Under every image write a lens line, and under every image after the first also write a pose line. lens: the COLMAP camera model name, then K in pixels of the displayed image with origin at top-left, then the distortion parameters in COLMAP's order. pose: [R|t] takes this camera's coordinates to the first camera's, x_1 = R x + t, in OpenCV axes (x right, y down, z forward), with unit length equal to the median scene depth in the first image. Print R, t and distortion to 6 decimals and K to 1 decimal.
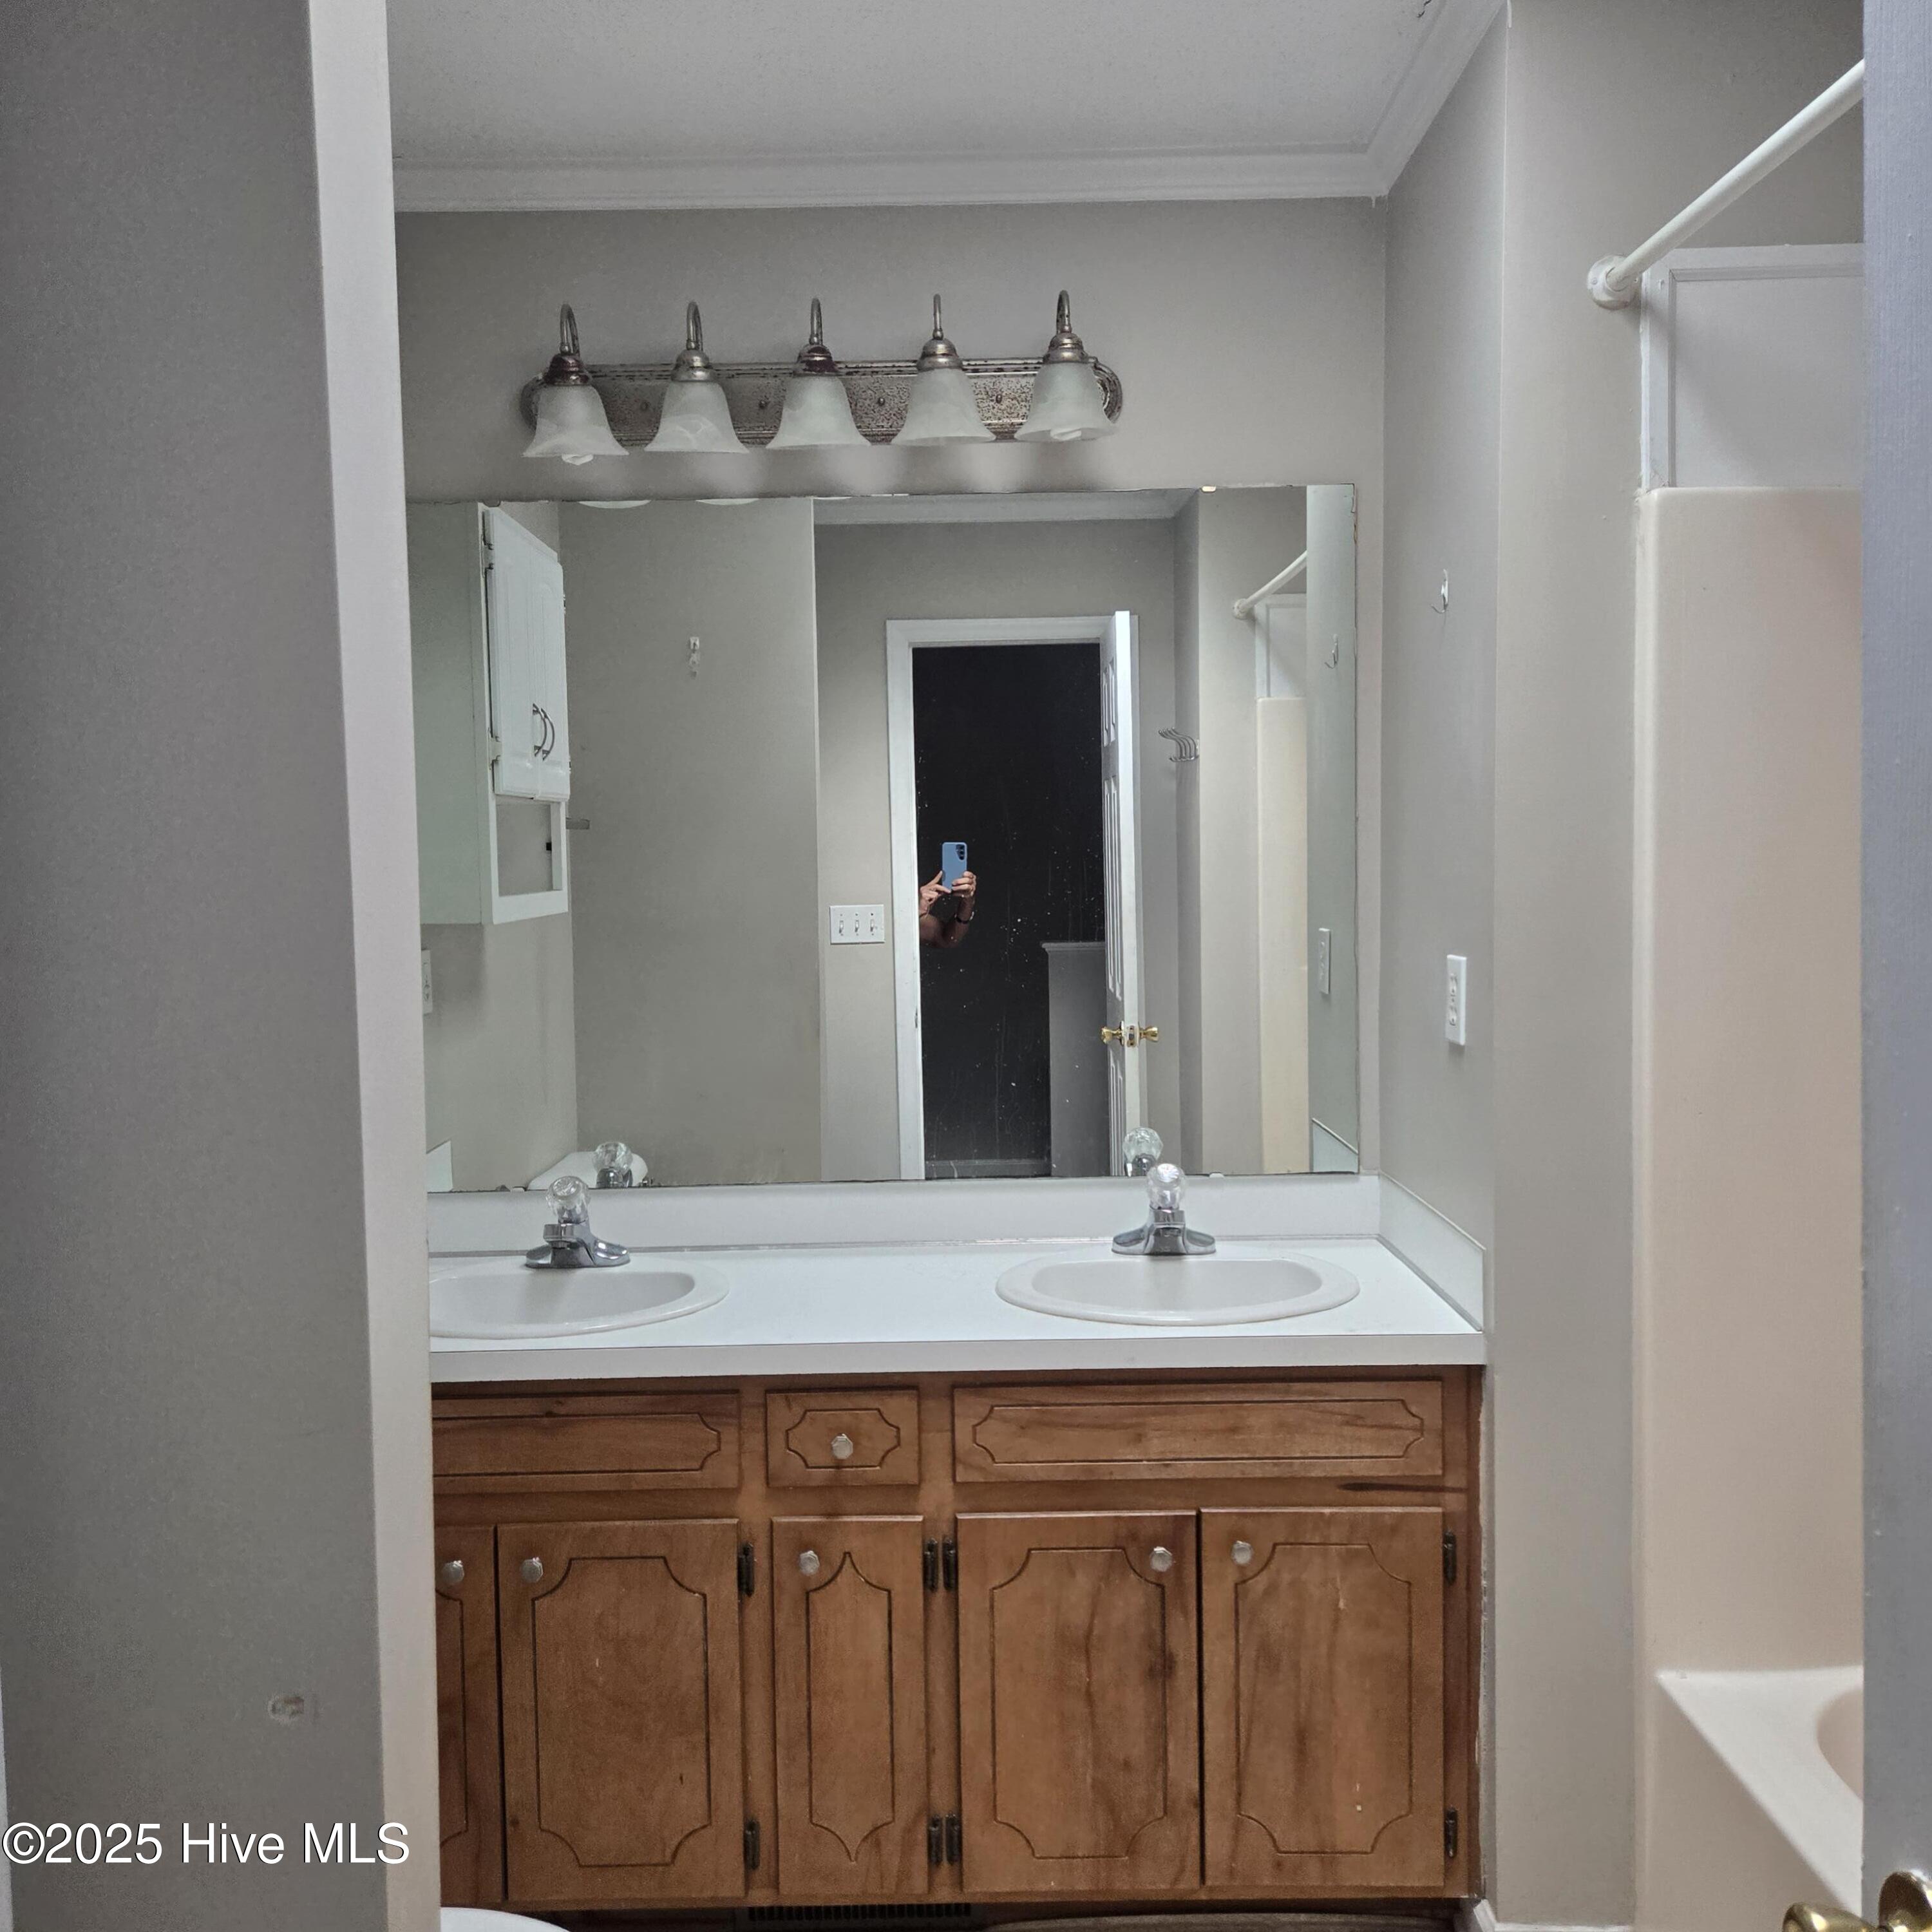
lens RADIAL K [[1713.6, 0, 953.7], [0, 1713.6, 961.0], [0, 0, 1]] dist [0.083209, -0.073436]
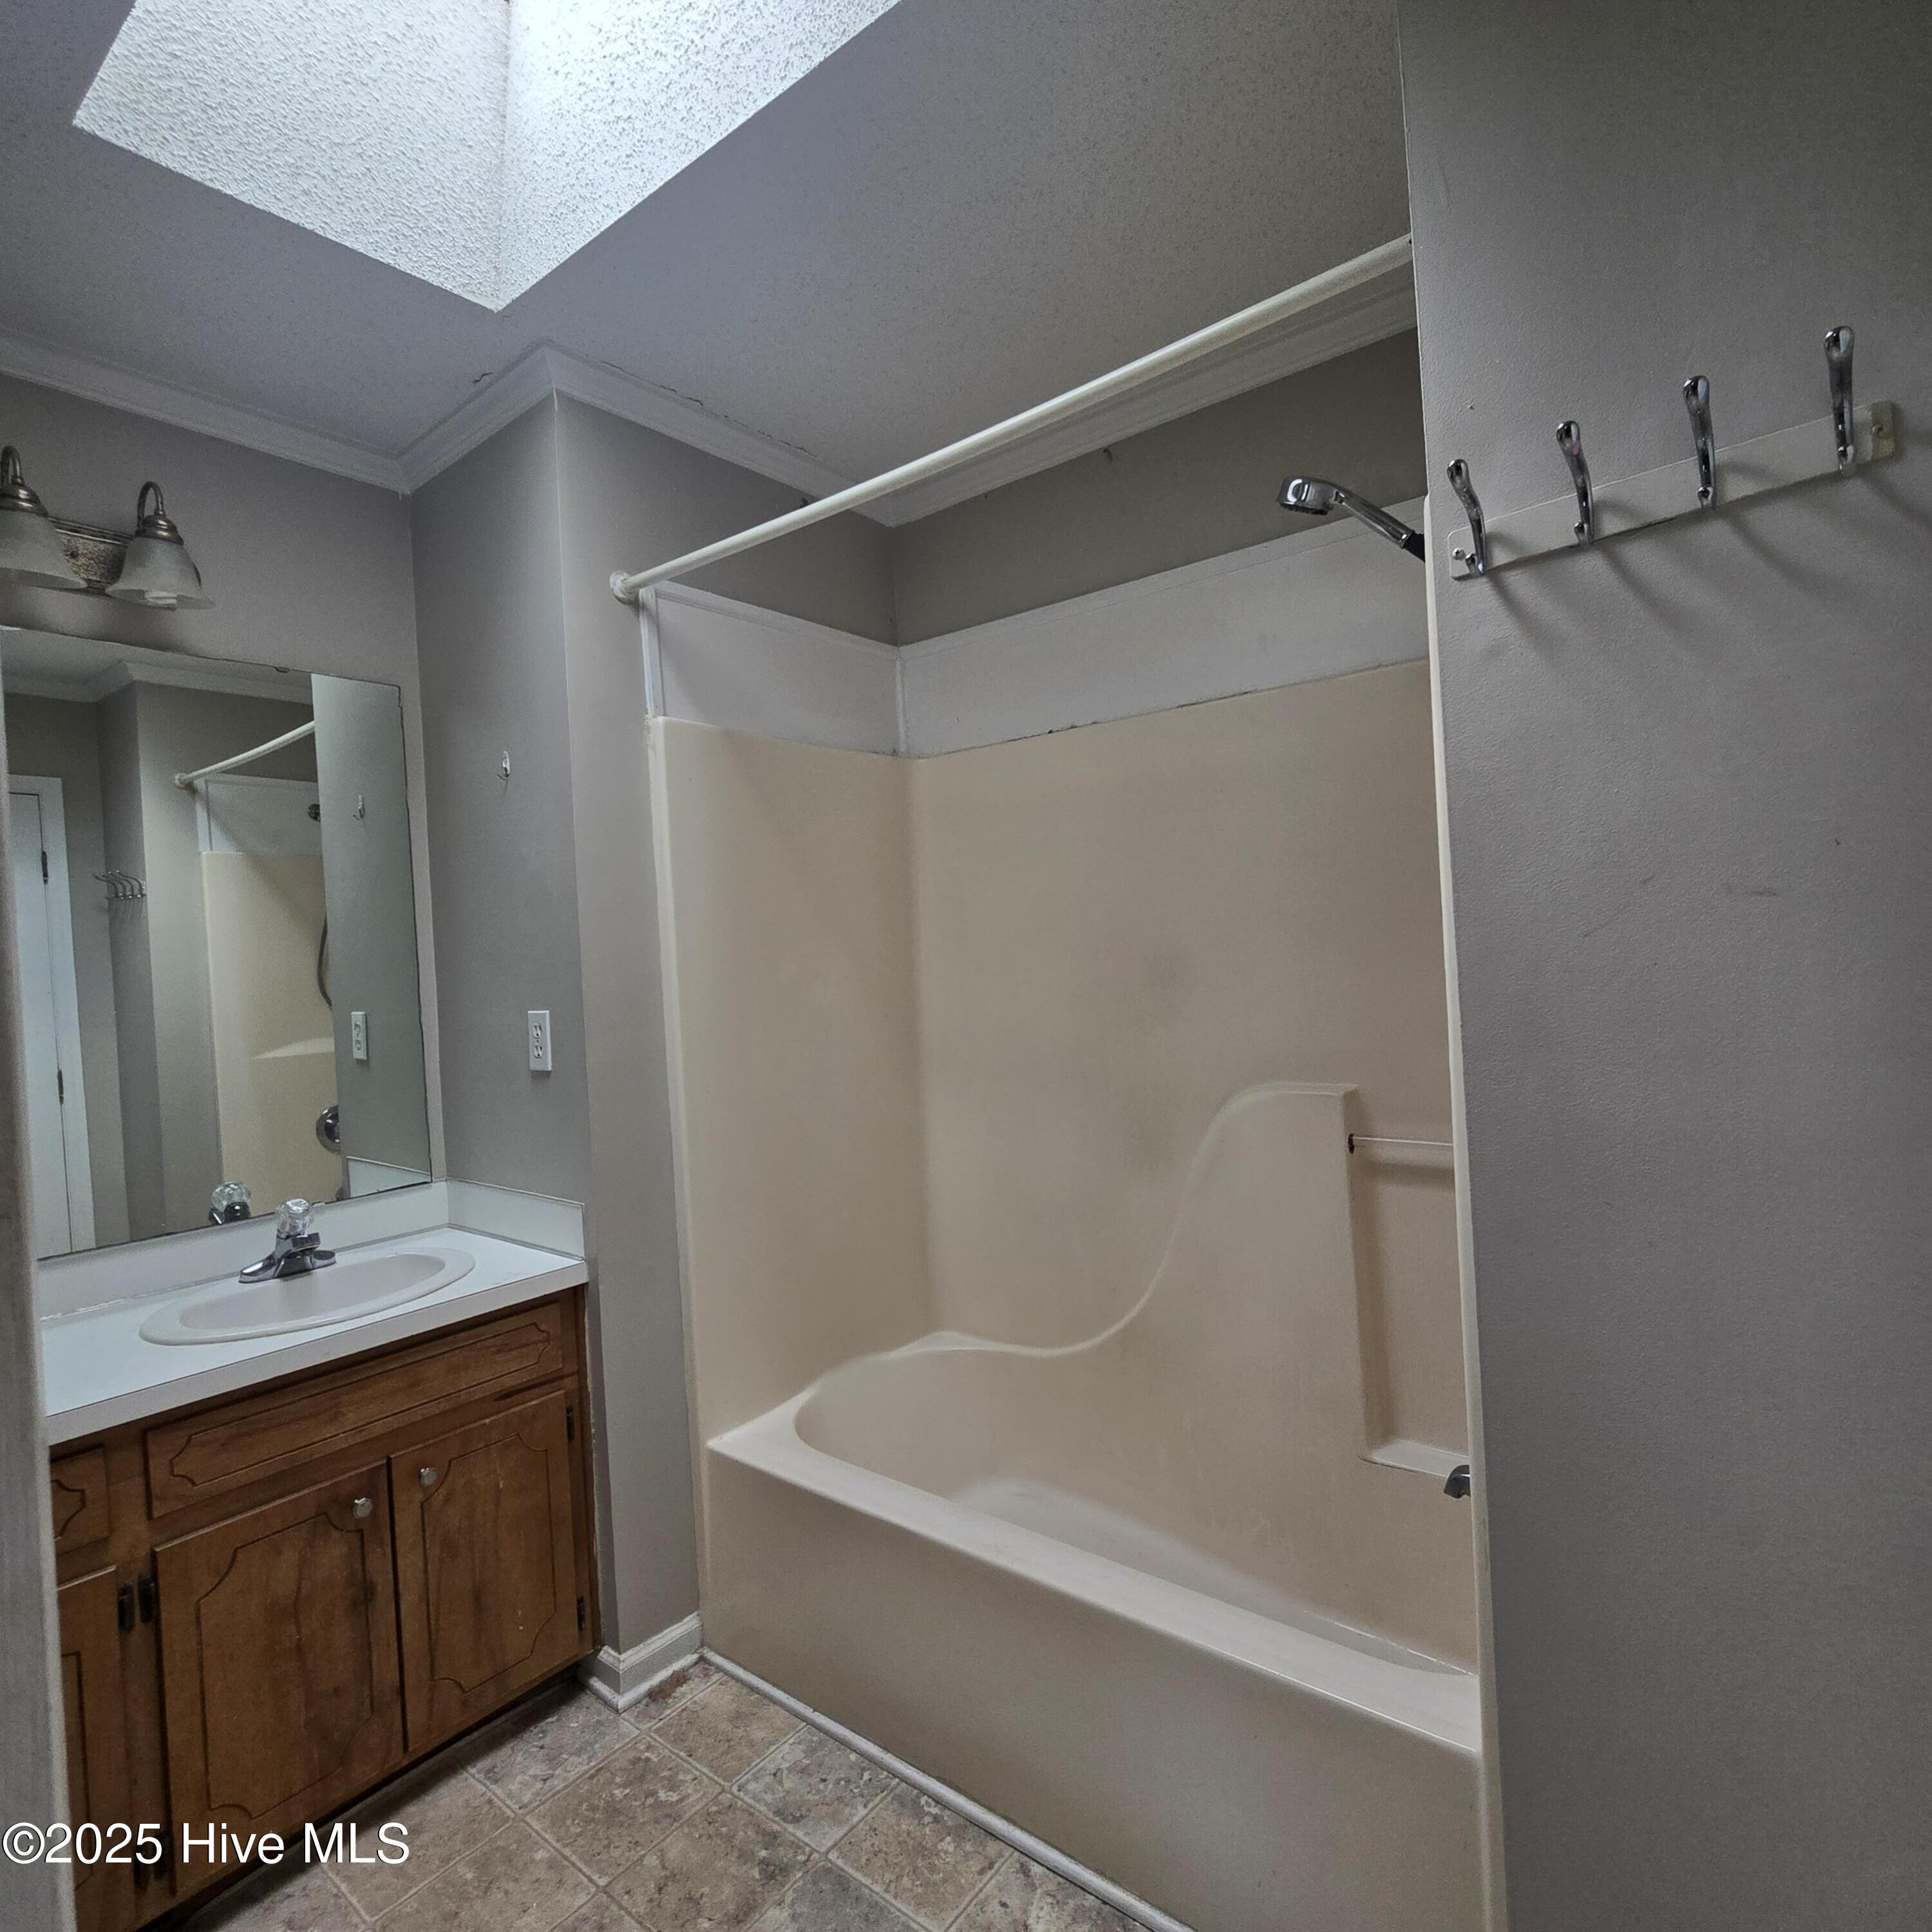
lens RADIAL K [[1061.4, 0, 970.8], [0, 1061.4, 971.1], [0, 0, 1]] dist [-0.004817, 0.001200]
pose [[0.617117, -0.027351, 0.786396, -0.194377], [0.087141, 0.995624, -0.033756, 0.026649], [-0.782032, 0.089359, 0.616799, 0.157148]]
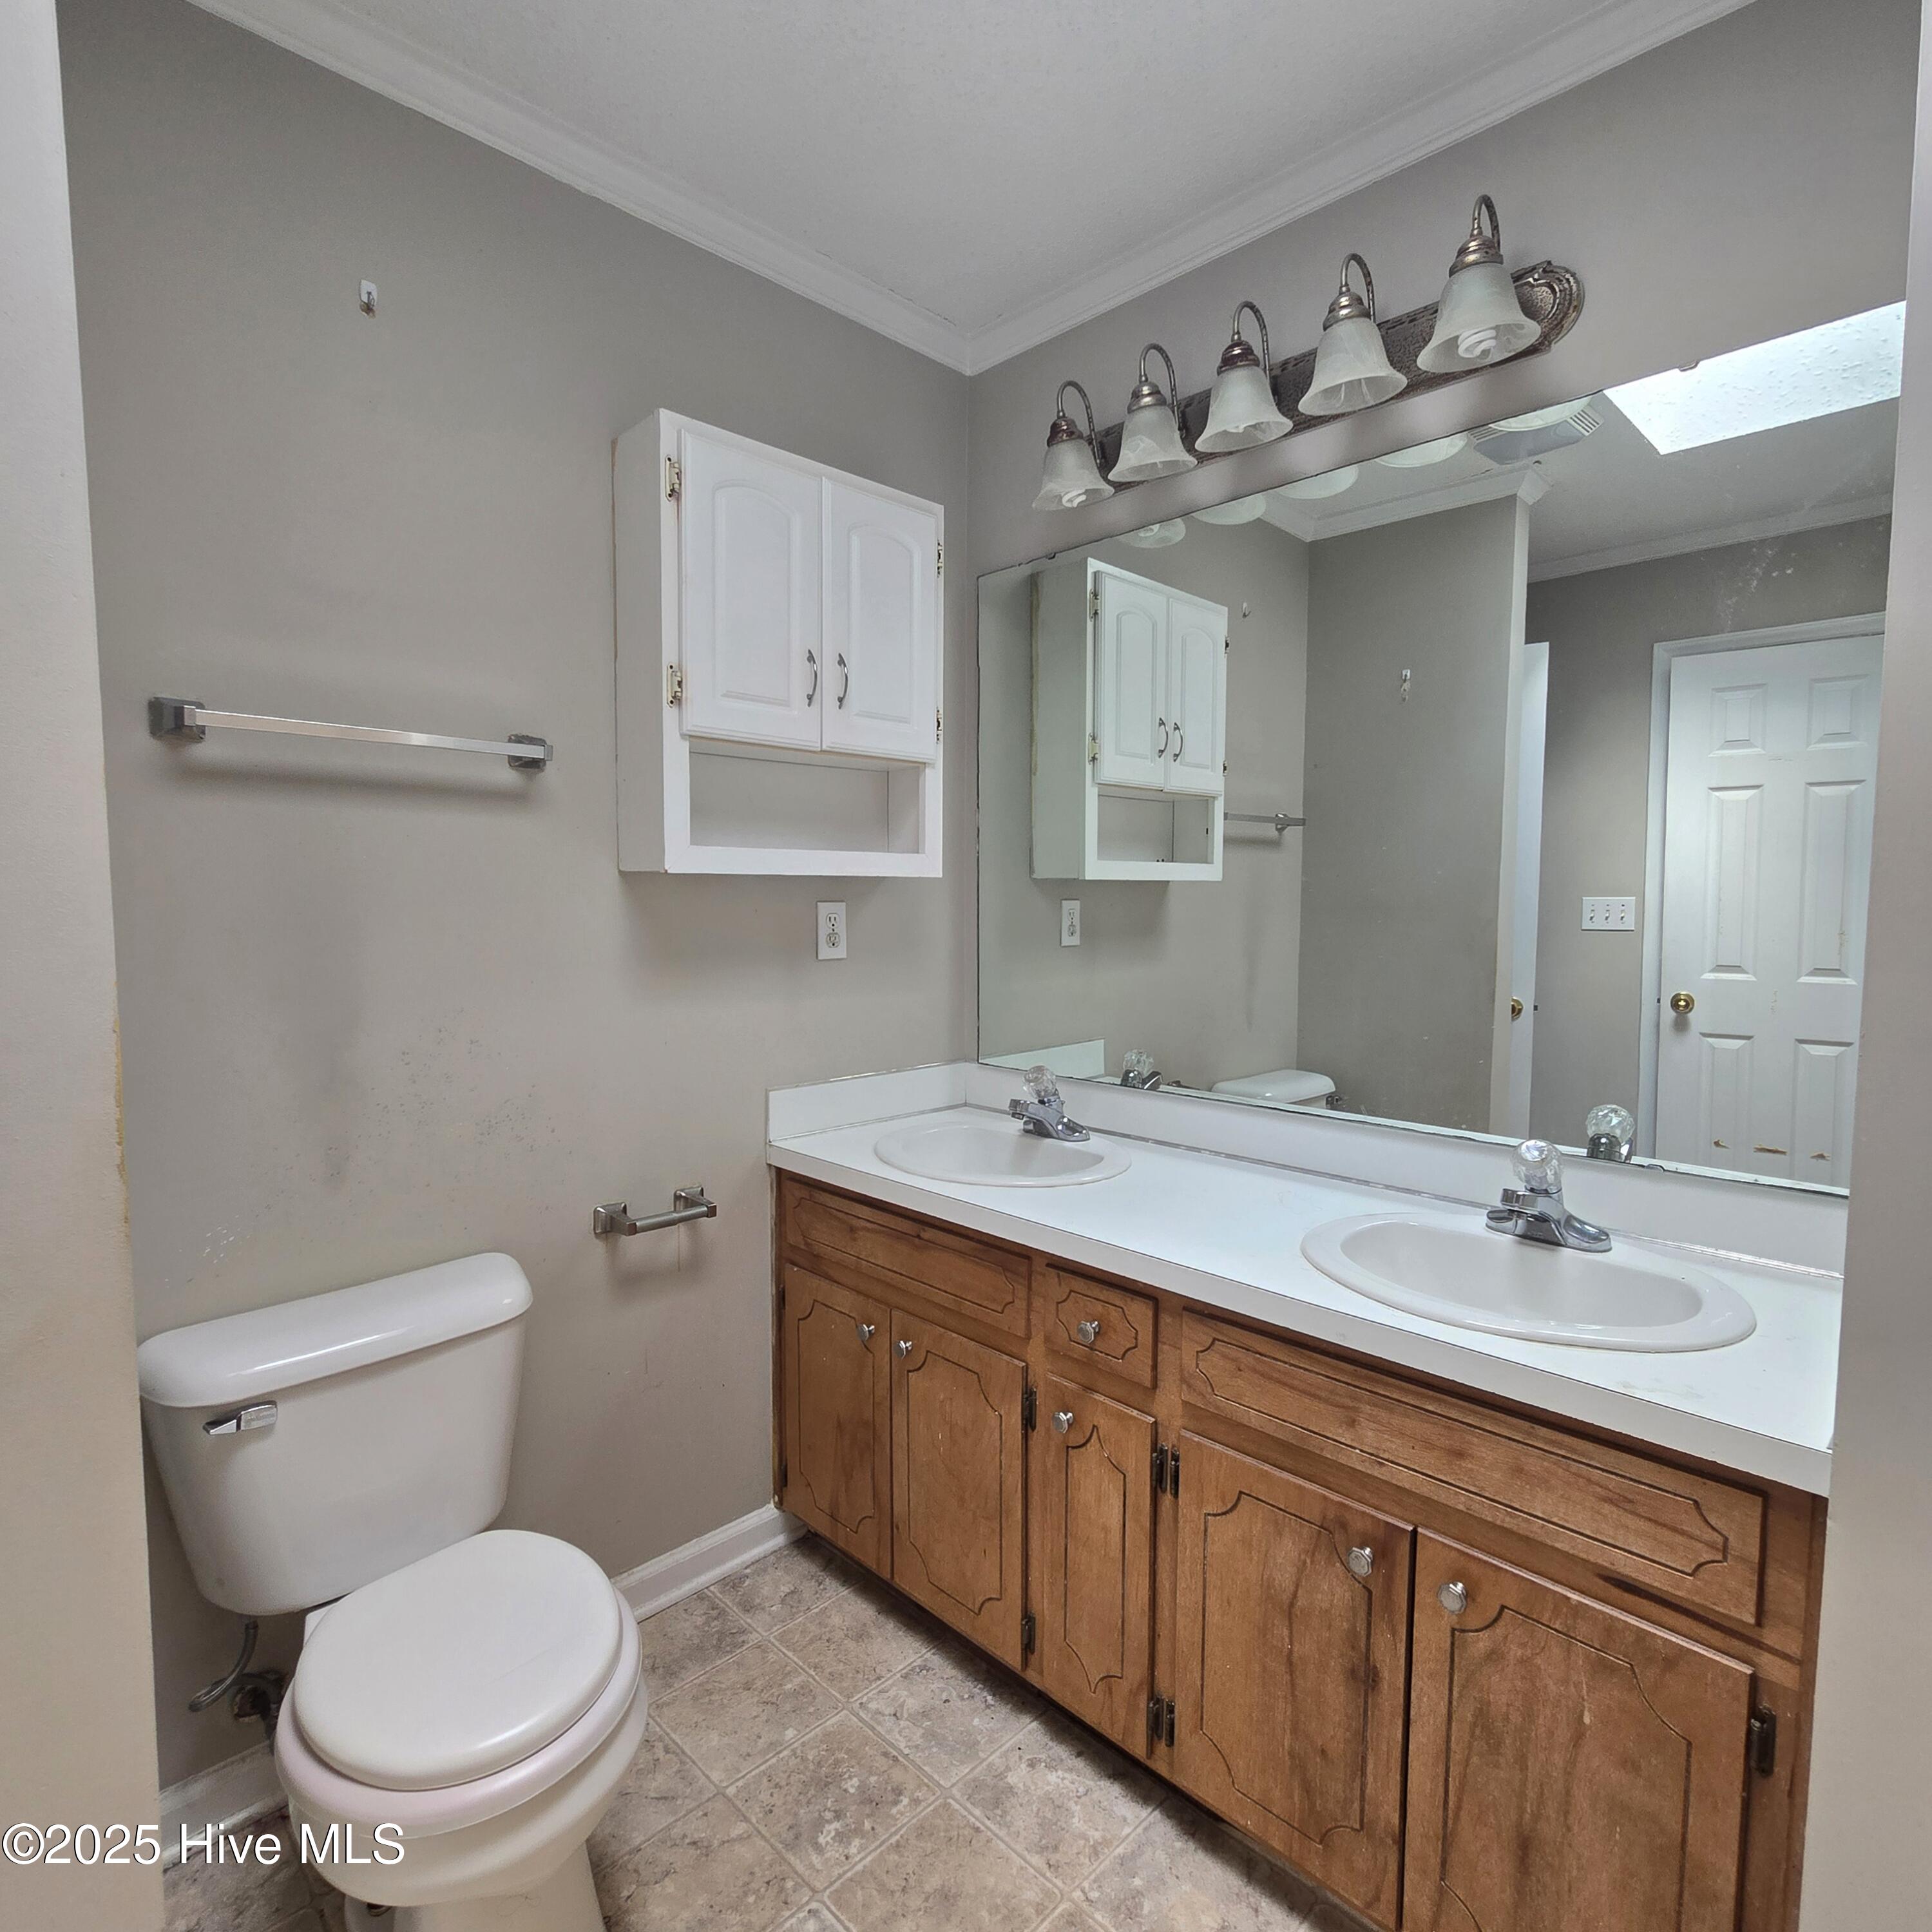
lens RADIAL K [[1061.4, 0, 976.8], [0, 1061.4, 970.1], [0, 0, 1]] dist [-0.004817, 0.001200]
pose [[0.710884, 0.069901, -0.699827, 0.338529], [-0.057740, 0.997490, 0.040980, 0.027164], [0.700935, 0.011276, 0.713136, 0.458023]]
